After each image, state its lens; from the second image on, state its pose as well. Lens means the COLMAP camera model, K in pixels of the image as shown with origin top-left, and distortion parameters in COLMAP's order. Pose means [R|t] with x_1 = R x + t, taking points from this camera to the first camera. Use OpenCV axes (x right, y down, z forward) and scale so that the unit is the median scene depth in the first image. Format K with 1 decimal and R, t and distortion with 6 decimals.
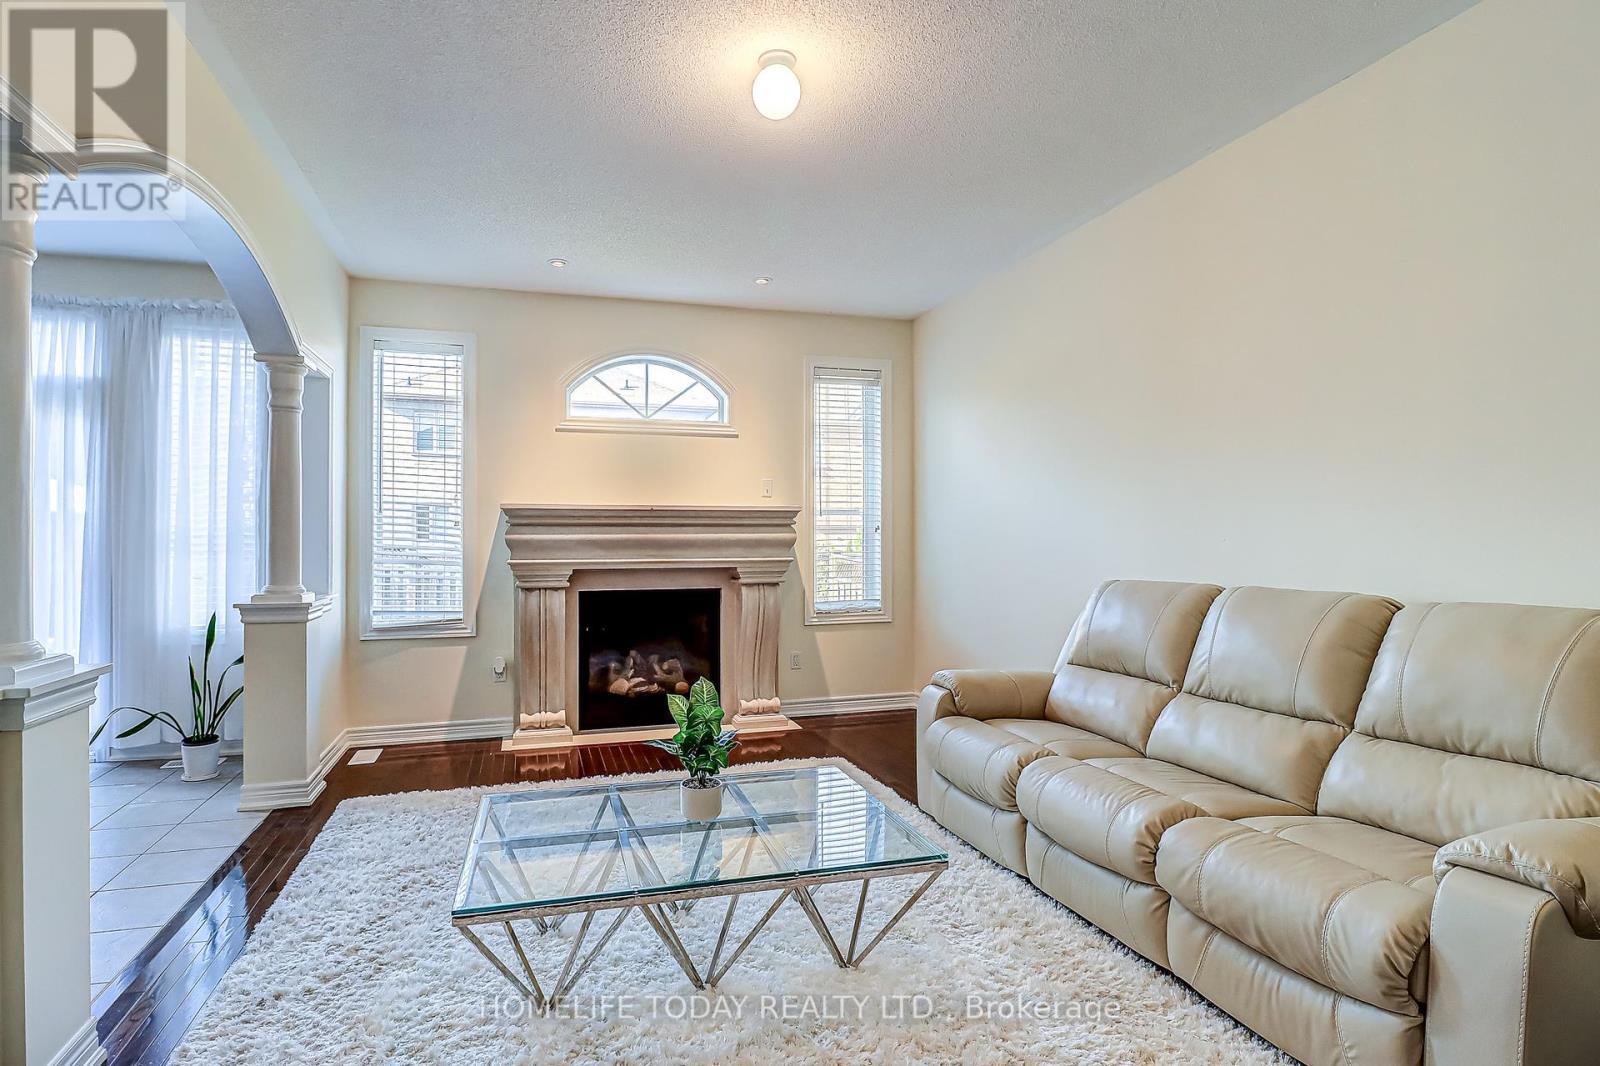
lens RADIAL K [[766.8, 0, 791.1], [0, 766.8, 527.0], [0, 0, 1]] dist [-0.001477, -0.001012]
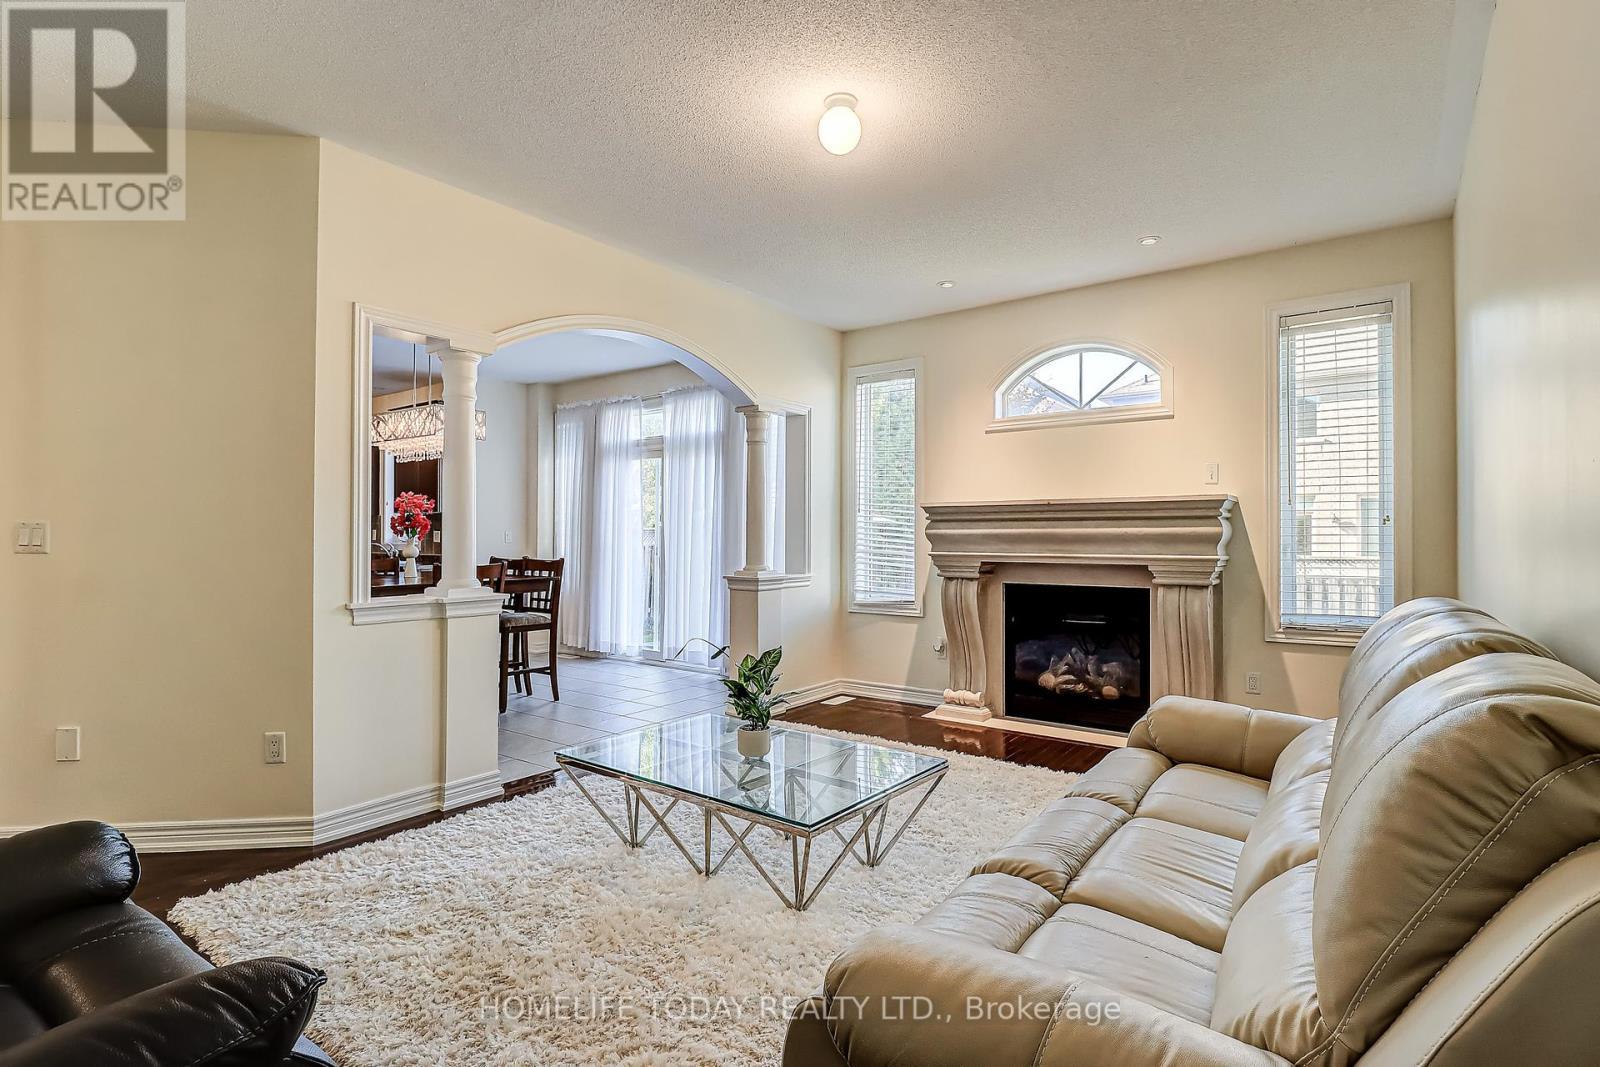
lens RADIAL K [[766.8, 0, 791.1], [0, 766.8, 527.5], [0, 0, 1]] dist [-0.001477, -0.001012]
pose [[0.609097, -0.005915, -0.793074, 0.386360], [0.009998, 0.999950, 0.000221, 0.004211], [0.793033, -0.008063, 0.609125, 0.128774]]
